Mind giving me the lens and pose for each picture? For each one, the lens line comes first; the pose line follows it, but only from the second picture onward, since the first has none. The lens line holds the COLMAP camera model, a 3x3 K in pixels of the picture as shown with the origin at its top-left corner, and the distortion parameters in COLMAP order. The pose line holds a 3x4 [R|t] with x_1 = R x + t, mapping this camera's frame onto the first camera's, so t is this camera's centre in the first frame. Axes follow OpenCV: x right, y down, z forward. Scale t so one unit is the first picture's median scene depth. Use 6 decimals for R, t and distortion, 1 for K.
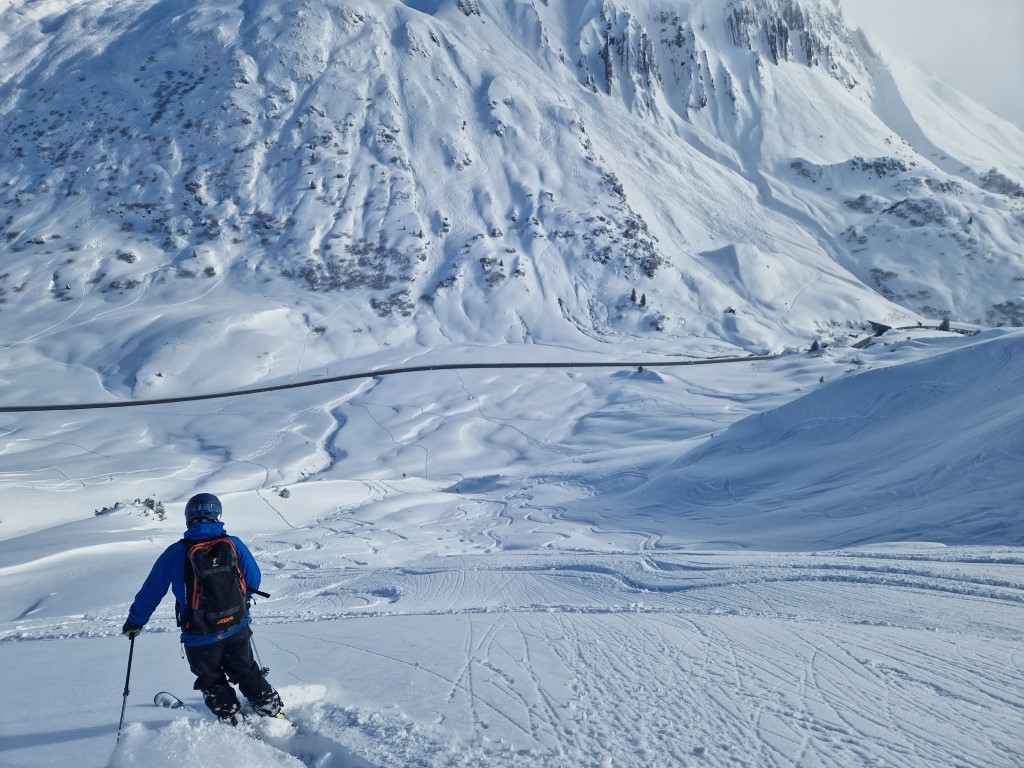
lens RADIAL K [[683.7, 0, 504.0], [0, 683.7, 379.7], [0, 0, 1]] dist [0.087727, -0.070630]
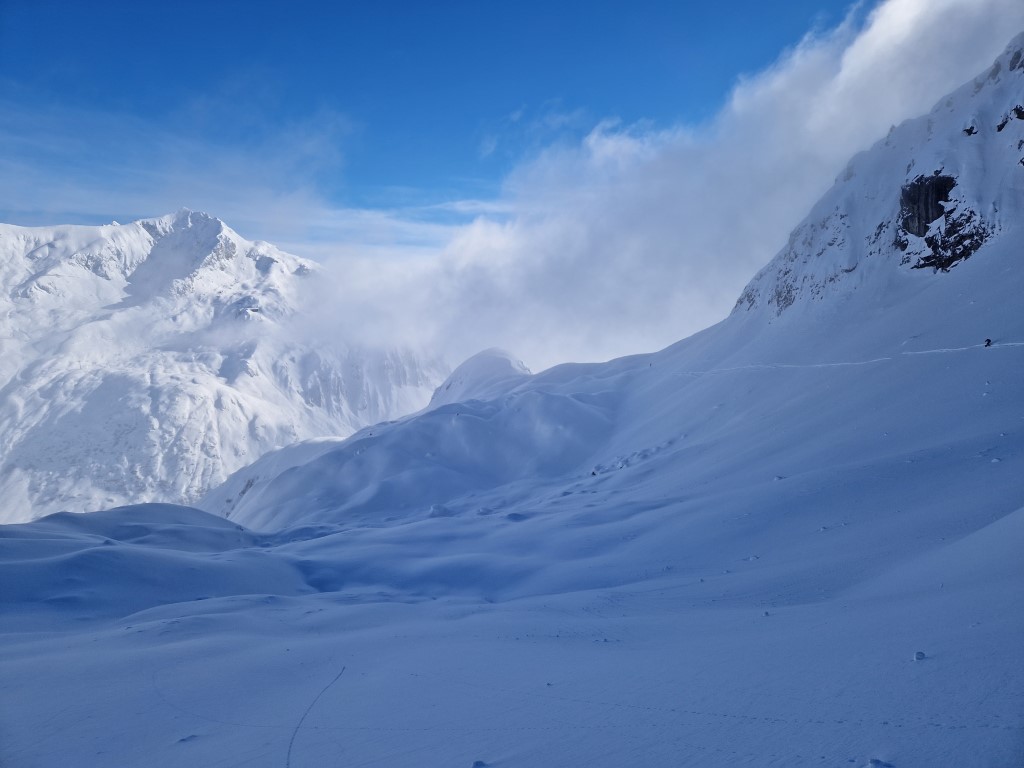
lens RADIAL K [[681.7, 0, 512.0], [0, 681.7, 384.0], [0, 0, 1]] dist [0.087788, -0.068754]
pose [[0.969150, -0.028513, 0.244815, 0.297272], [0.089778, 0.965886, -0.242907, 0.166358], [-0.229537, 0.257392, 0.938649, -1.772048]]
